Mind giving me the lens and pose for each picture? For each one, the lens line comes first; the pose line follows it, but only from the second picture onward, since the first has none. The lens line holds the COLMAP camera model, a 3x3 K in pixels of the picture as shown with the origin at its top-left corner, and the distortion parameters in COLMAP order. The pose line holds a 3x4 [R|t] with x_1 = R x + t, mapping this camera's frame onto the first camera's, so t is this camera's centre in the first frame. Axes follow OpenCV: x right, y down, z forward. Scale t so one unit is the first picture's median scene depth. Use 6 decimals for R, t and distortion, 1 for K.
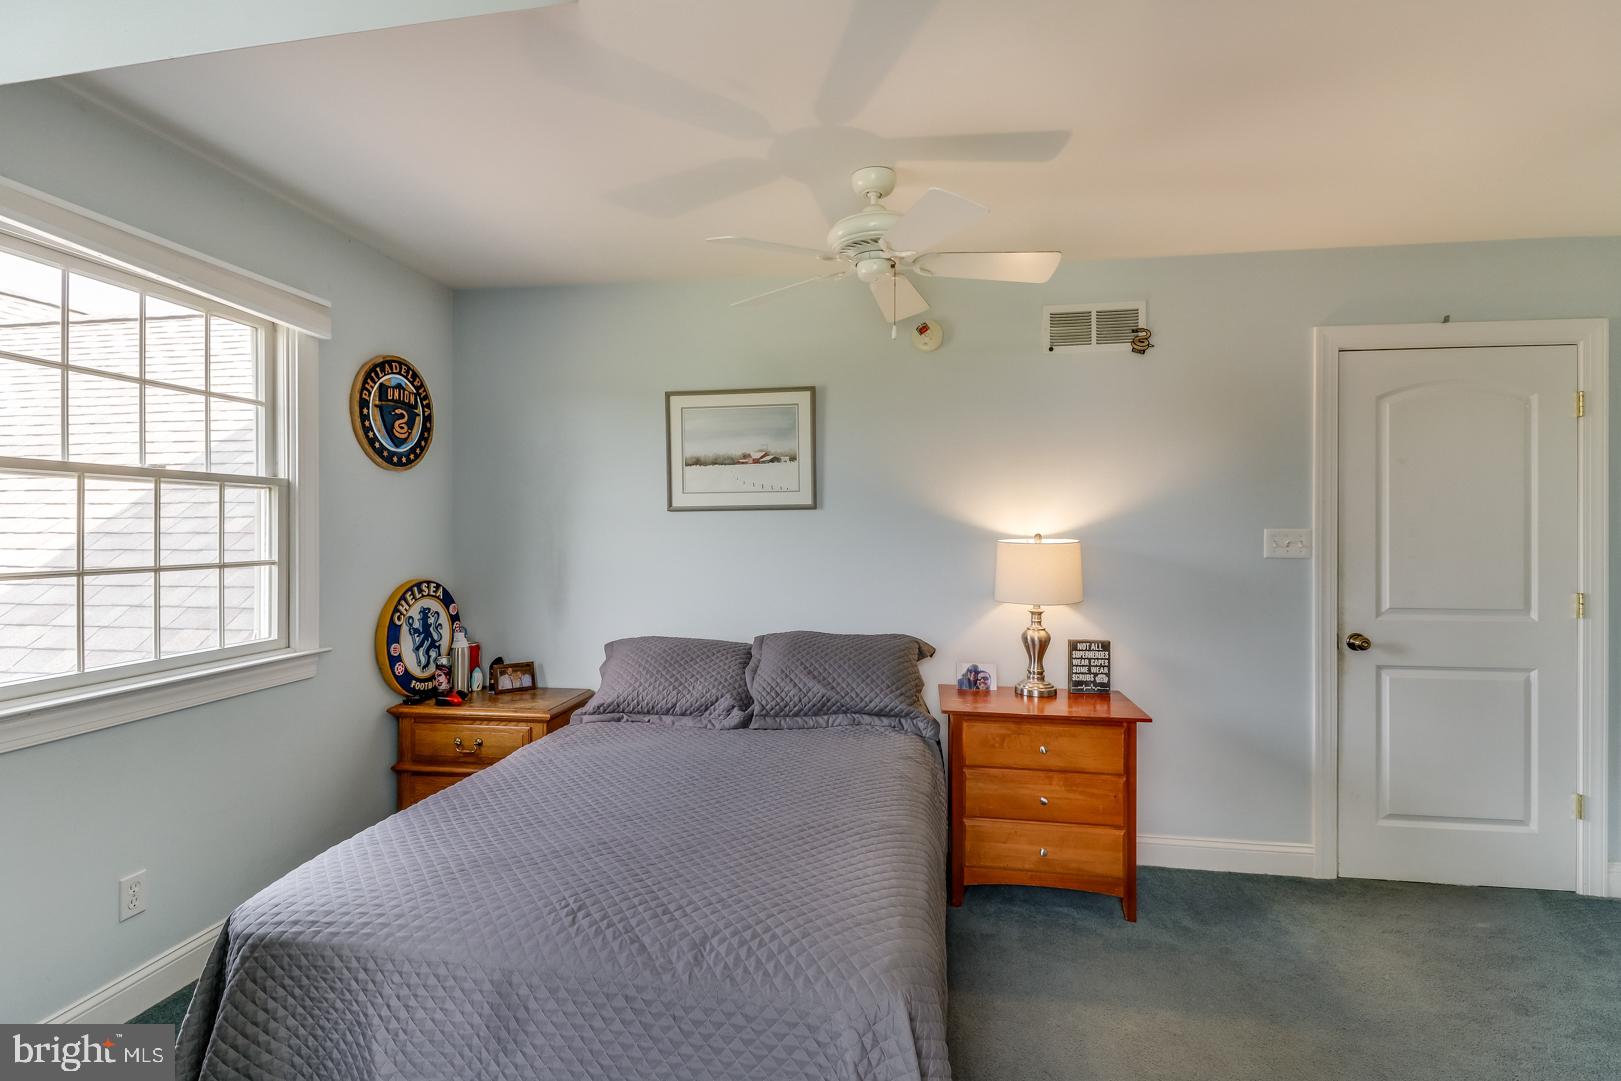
lens RADIAL K [[747.4, 0, 809.7], [0, 747.4, 534.7], [0, 0, 1]] dist [-0.002814, -0.000371]
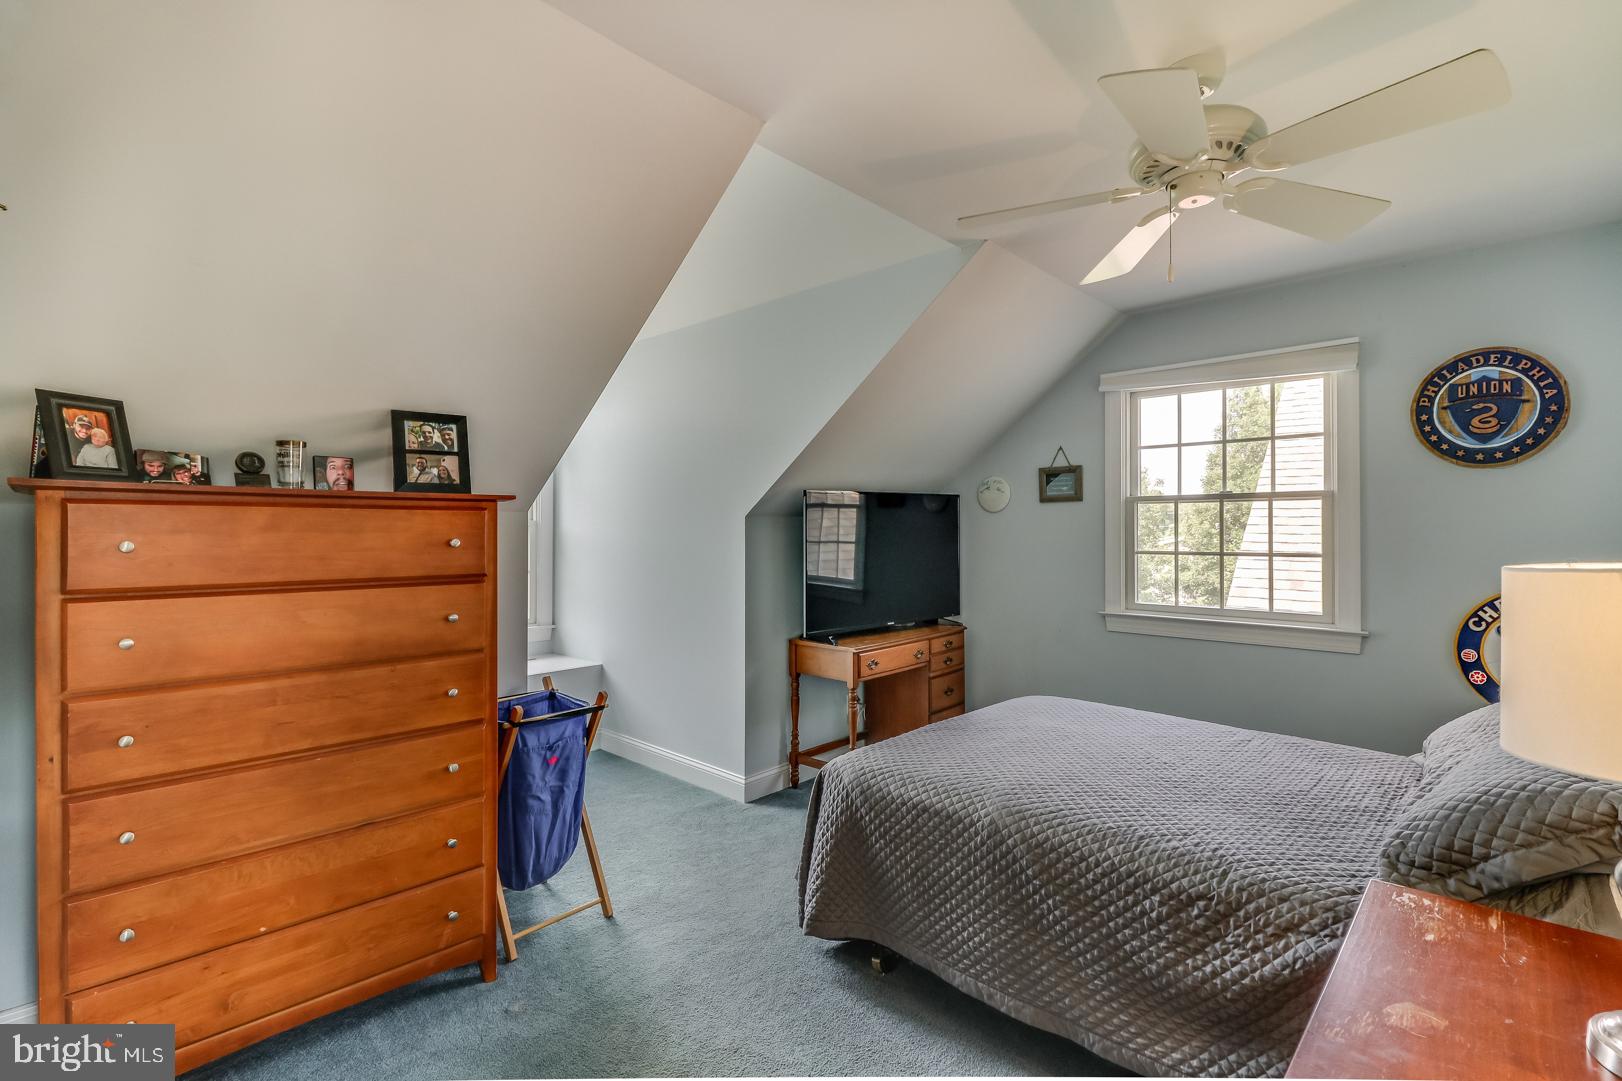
lens RADIAL K [[747.8, 0, 814.6], [0, 747.8, 529.5], [0, 0, 1]] dist [-0.002814, -0.000371]
pose [[-0.621067, 0.002315, -0.783754, 0.726675], [-0.006979, 0.999940, 0.008484, -0.010504], [0.783726, 0.010739, -0.621014, 0.941024]]
